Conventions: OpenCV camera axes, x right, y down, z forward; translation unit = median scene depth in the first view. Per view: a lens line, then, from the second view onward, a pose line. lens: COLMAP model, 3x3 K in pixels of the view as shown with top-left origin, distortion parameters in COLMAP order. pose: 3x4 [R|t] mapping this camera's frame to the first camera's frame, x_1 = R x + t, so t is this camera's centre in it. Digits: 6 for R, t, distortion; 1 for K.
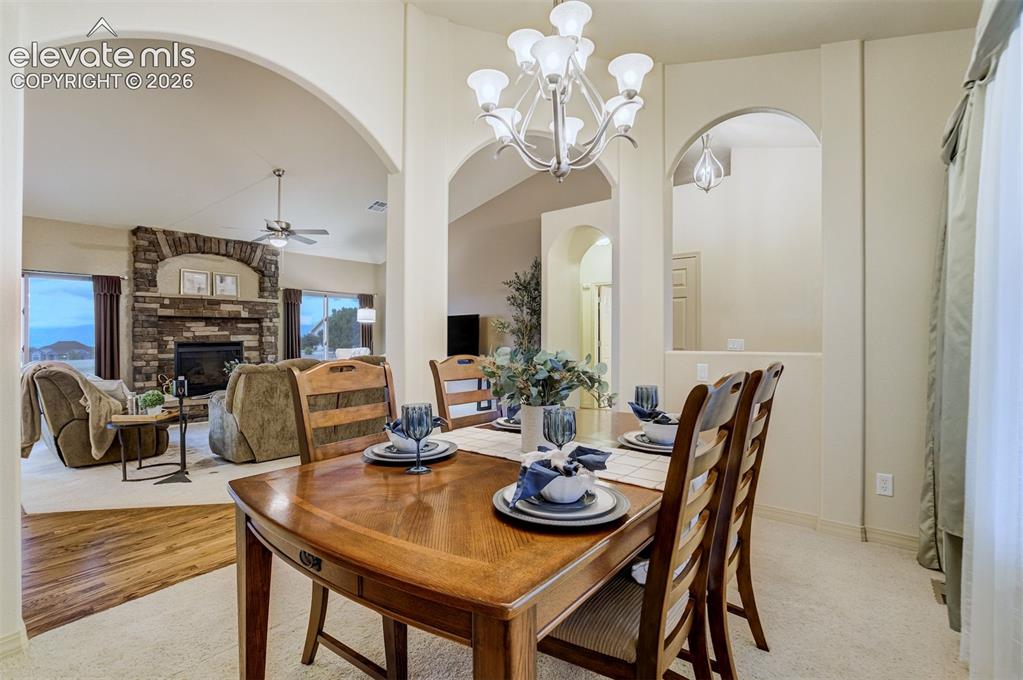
lens RADIAL K [[482.1, 0, 511.1], [0, 482.1, 338.1], [0, 0, 1]] dist [-0.023611, 0.000354]
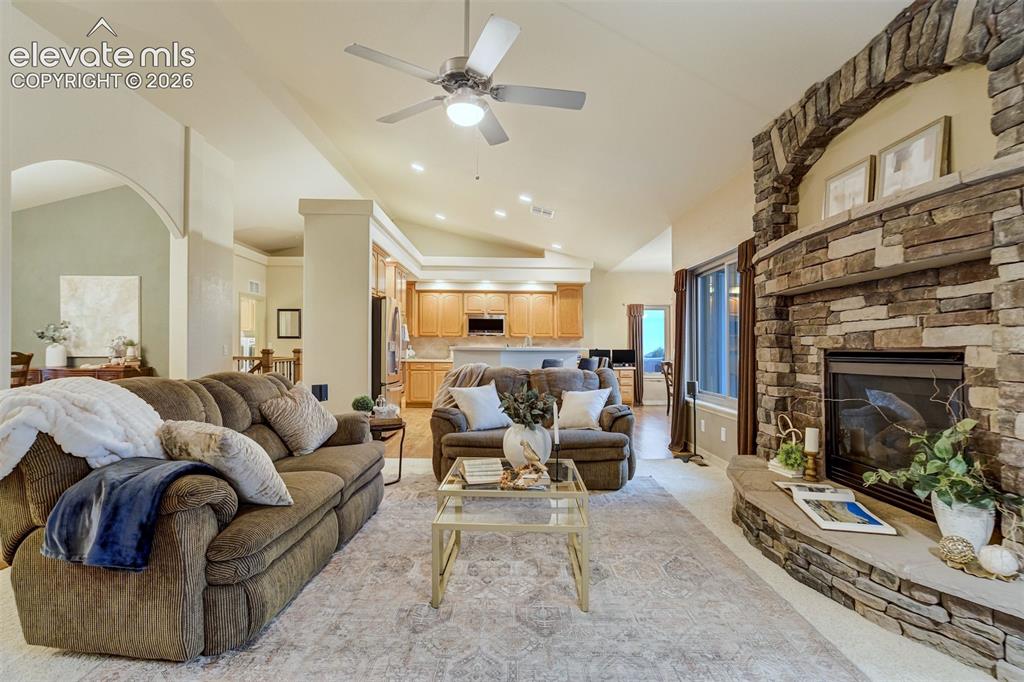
lens RADIAL K [[482.5, 0, 511.4], [0, 482.5, 337.4], [0, 0, 1]] dist [-0.023611, 0.000354]
pose [[-0.802113, -0.018418, -0.596888, -0.201796], [-0.006785, 0.999741, -0.021730, 0.008558], [0.597134, -0.013380, -0.802030, 1.126380]]
